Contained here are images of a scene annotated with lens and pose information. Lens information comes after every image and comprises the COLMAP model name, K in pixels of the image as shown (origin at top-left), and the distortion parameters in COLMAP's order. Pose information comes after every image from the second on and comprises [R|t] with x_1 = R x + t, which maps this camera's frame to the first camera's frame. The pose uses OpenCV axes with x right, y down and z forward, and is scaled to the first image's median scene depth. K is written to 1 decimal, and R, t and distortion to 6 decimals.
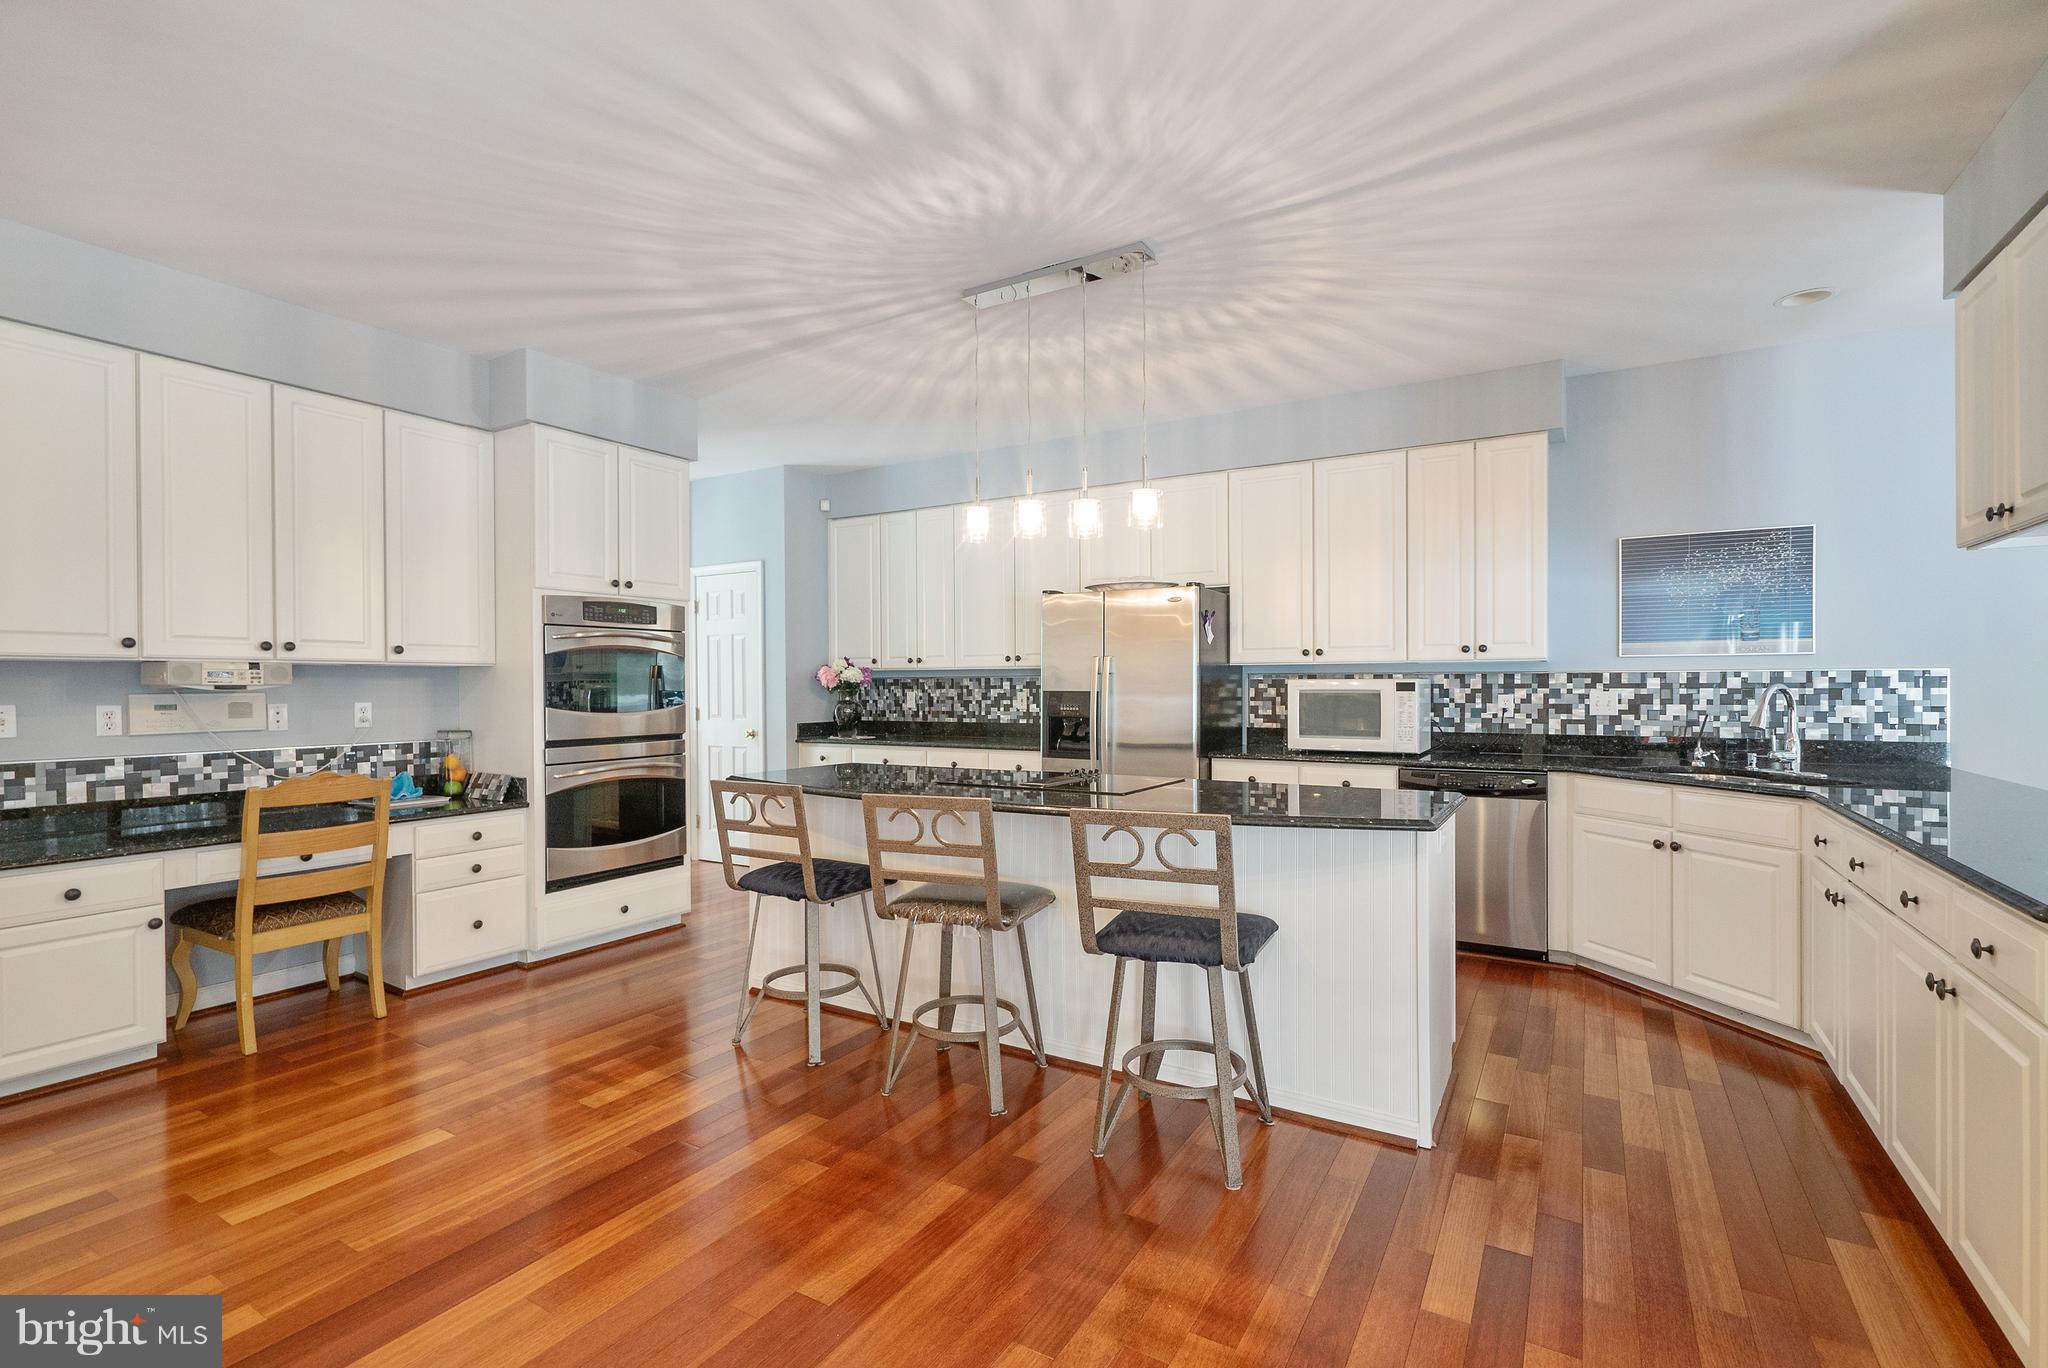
lens RADIAL K [[957.6, 0, 968.5], [0, 957.6, 689.0], [0, 0, 1]] dist [-0.018361, 0.001433]
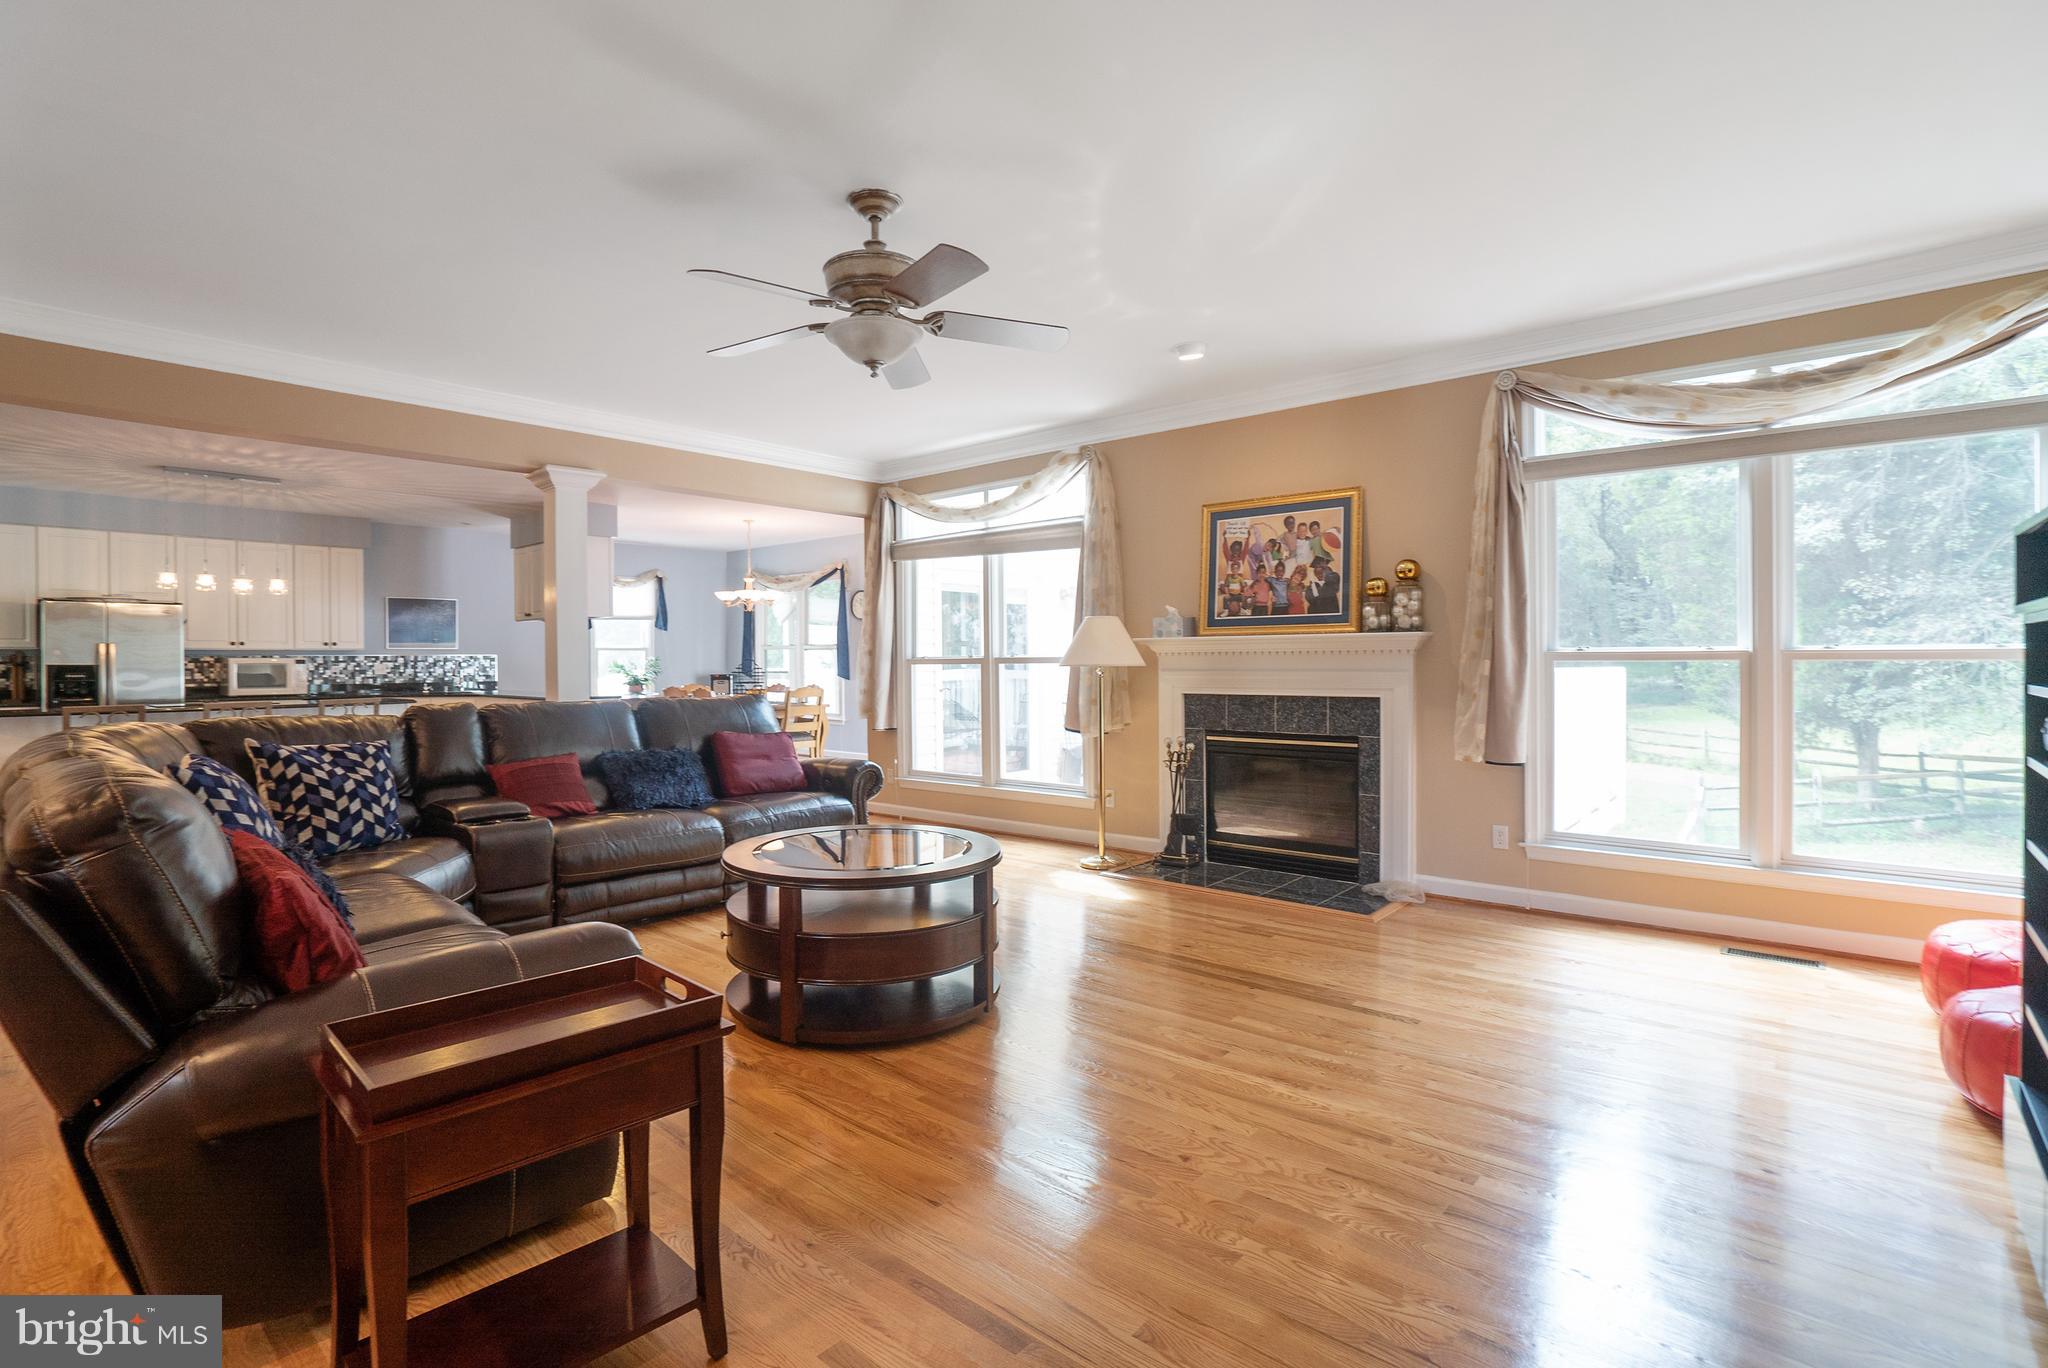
lens RADIAL K [[957.6, 0, 1022.9], [0, 957.6, 681.4], [0, 0, 1]] dist [-0.018361, 0.001433]
pose [[0.122730, -0.018649, 0.992265, -1.431957], [0.010057, 0.999795, 0.017547, 0.020425], [-0.992389, 0.007826, 0.122892, -0.823972]]
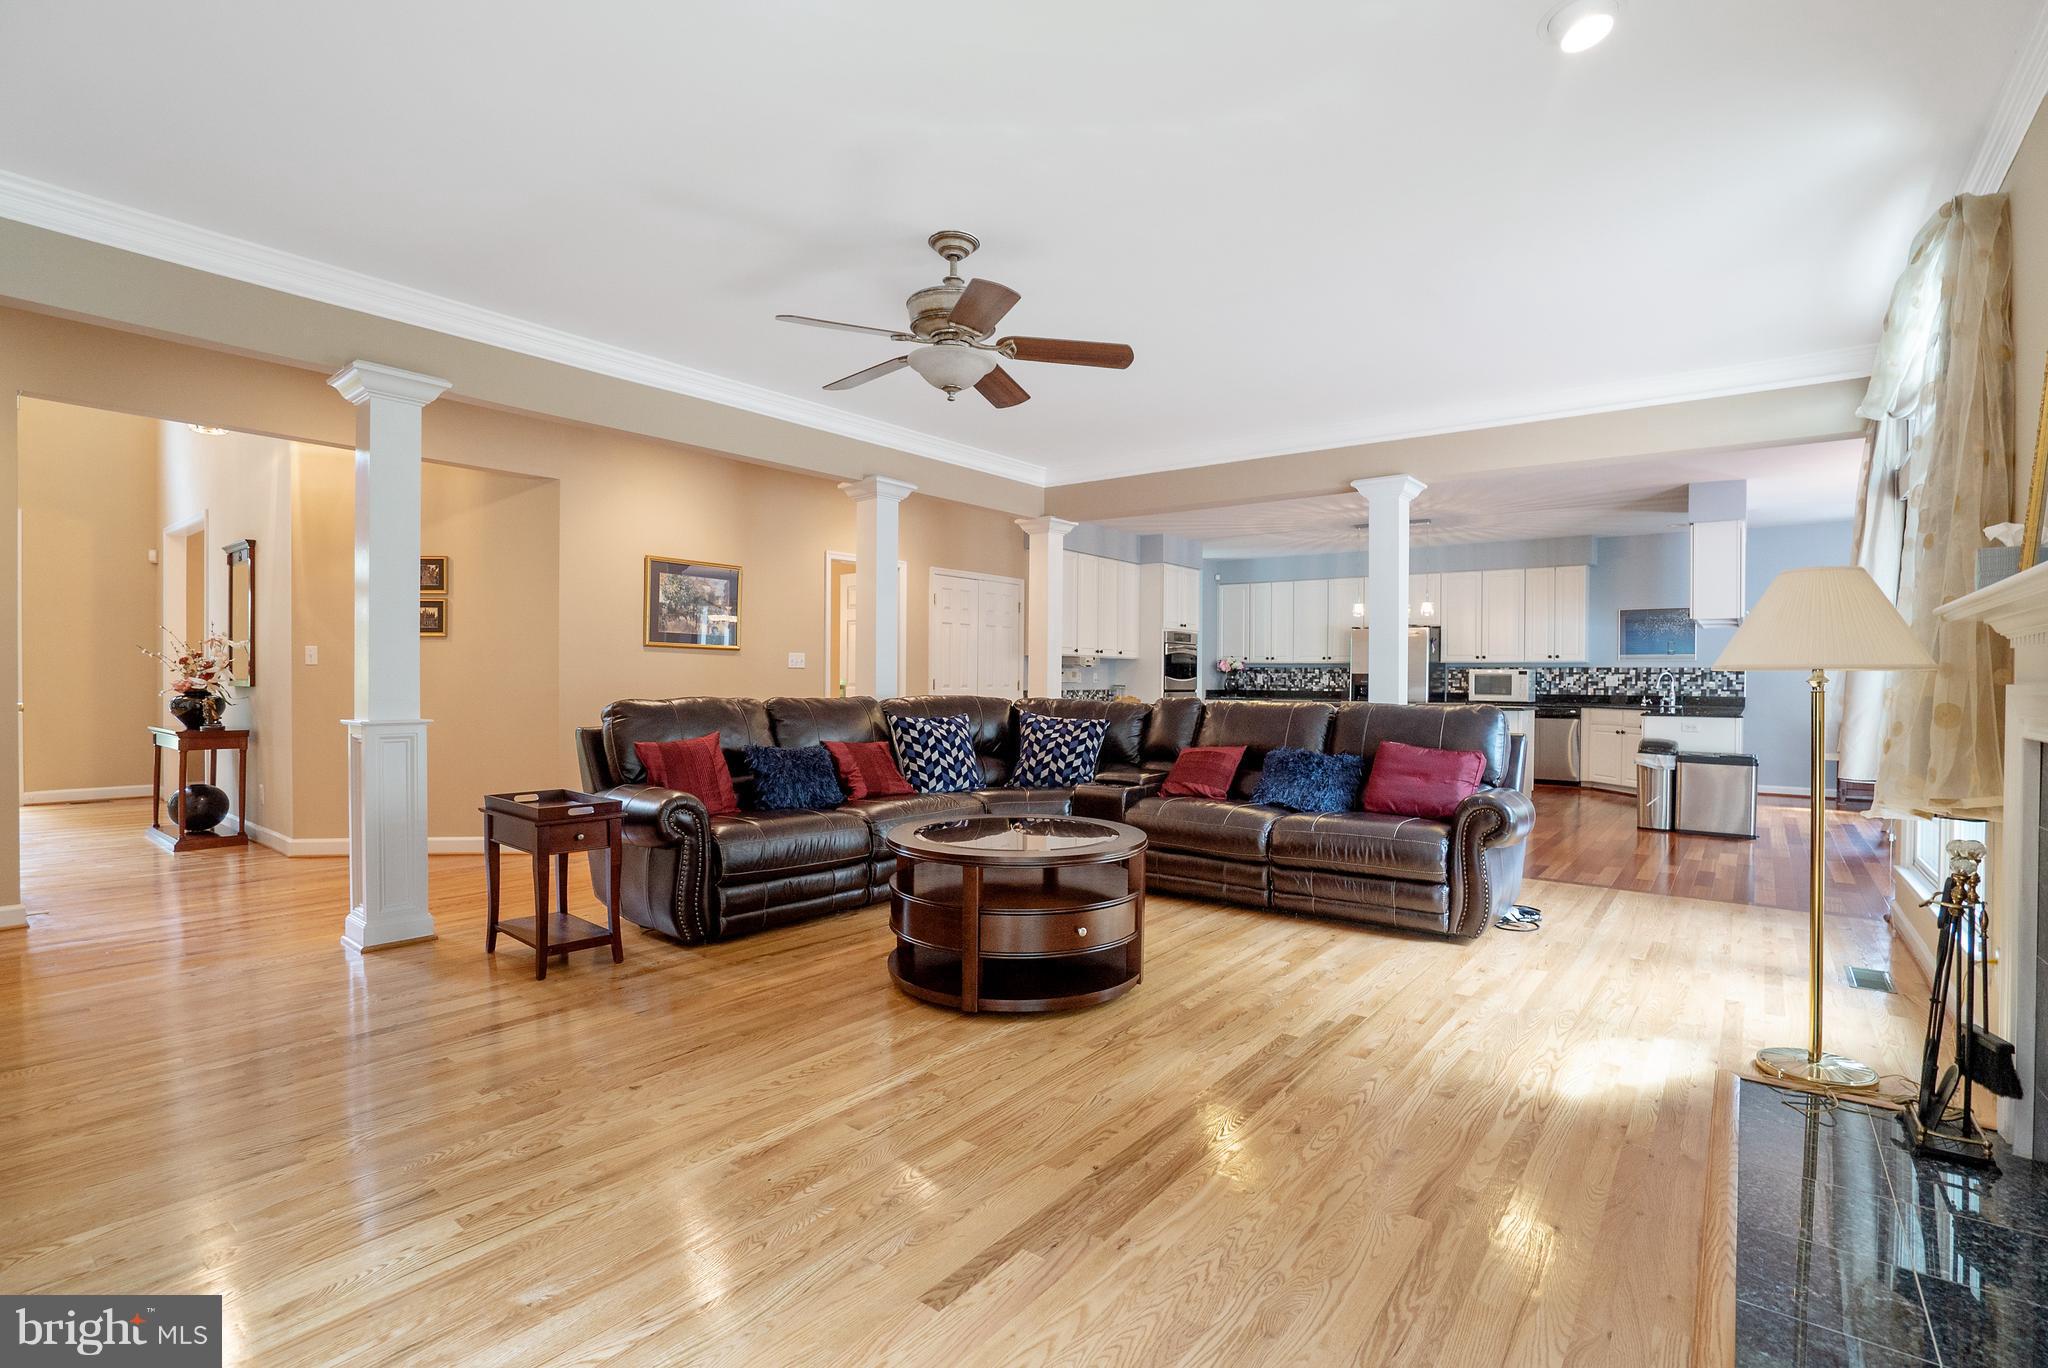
lens RADIAL K [[957.6, 0, 1033.3], [0, 957.6, 675.3], [0, 0, 1]] dist [-0.018361, 0.001433]
pose [[0.997426, 0.012435, -0.070613, -0.586023], [-0.013029, 0.999884, -0.007947, 0.039026], [0.070506, 0.008846, 0.997472, -1.443940]]
